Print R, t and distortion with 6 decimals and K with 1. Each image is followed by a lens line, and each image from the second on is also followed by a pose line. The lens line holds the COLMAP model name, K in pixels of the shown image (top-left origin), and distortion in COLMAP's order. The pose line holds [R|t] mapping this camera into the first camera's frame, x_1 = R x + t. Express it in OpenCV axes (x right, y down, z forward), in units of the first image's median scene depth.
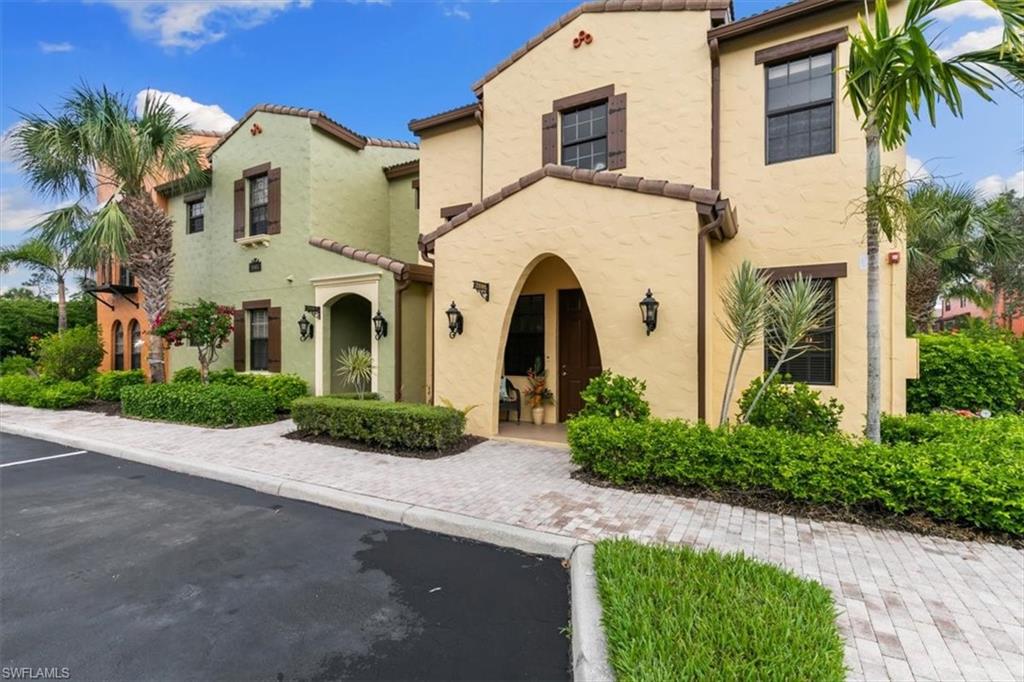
lens RADIAL K [[474.9, 0, 510.4], [0, 474.9, 347.5], [0, 0, 1]] dist [0.009324, 0.000092]
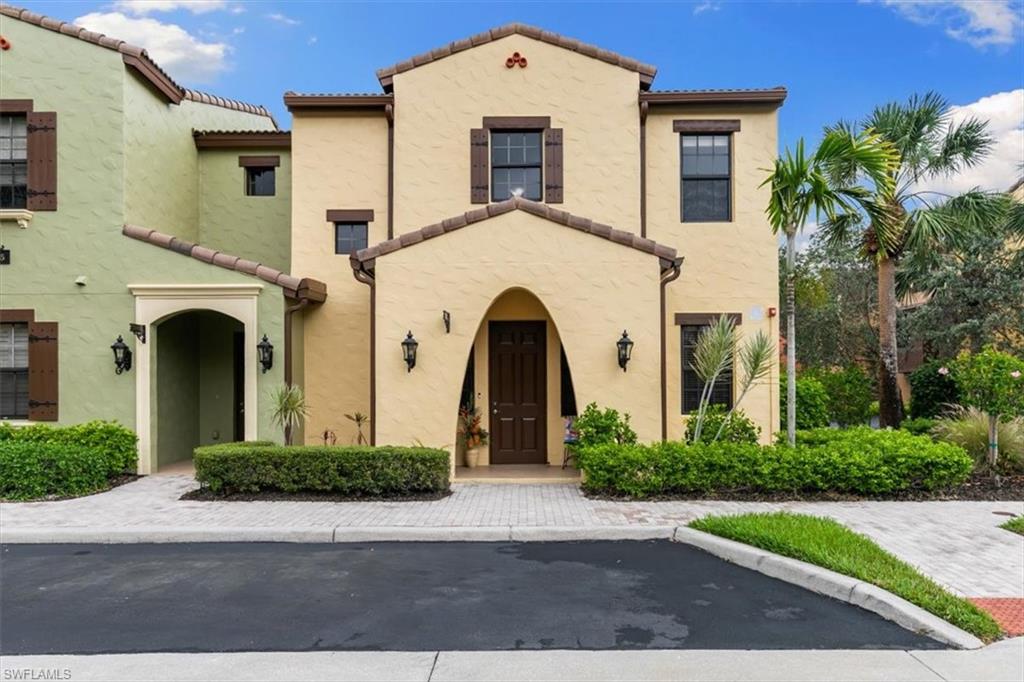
lens RADIAL K [[715.5, 0, 511.9], [0, 715.5, 378.7], [0, 0, 1]] dist [0.013213, 0.002228]
pose [[0.871975, 0.003628, 0.489537, -0.591040], [0.001232, 0.999953, -0.009606, 0.005457], [-0.489549, 0.008980, 0.871930, -0.258459]]
